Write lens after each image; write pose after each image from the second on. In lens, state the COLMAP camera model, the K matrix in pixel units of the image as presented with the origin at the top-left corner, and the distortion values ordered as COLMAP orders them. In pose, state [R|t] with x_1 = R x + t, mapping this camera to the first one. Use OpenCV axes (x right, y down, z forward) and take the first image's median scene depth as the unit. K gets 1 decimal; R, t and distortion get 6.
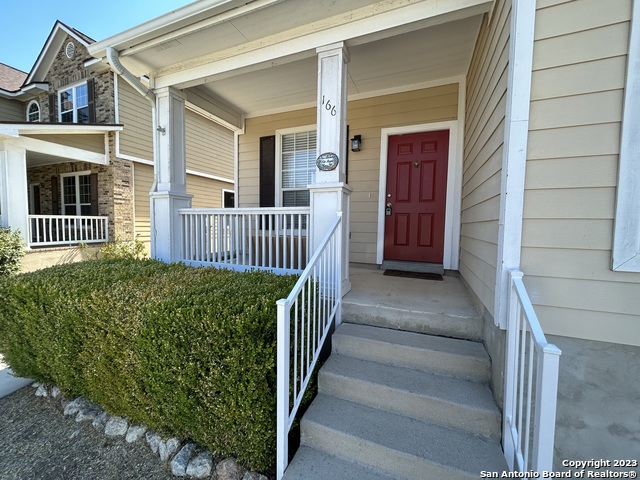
lens RADIAL K [[258.1, 0, 319.7], [0, 258.1, 238.8], [0, 0, 1]] dist [0.000477, 0.000015]
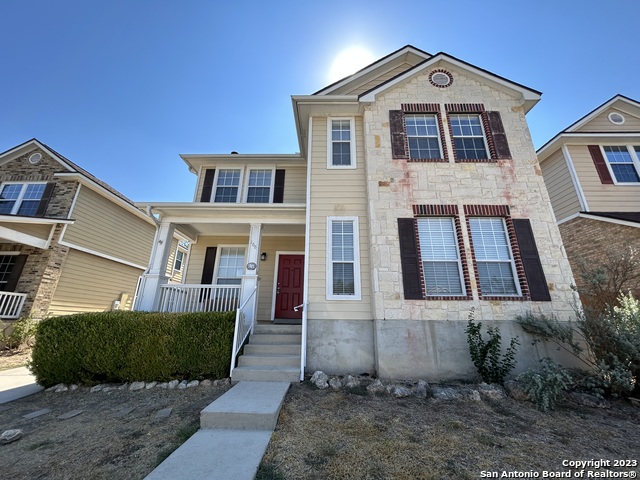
lens RADIAL K [[258.1, 0, 319.7], [0, 258.1, 238.8], [0, 0, 1]] dist [0.000477, 0.000015]
pose [[0.932684, 0.112112, 0.342830, -0.150123], [0.019994, 0.932937, -0.359483, 0.223754], [-0.360141, 0.342138, 0.867894, -0.923220]]
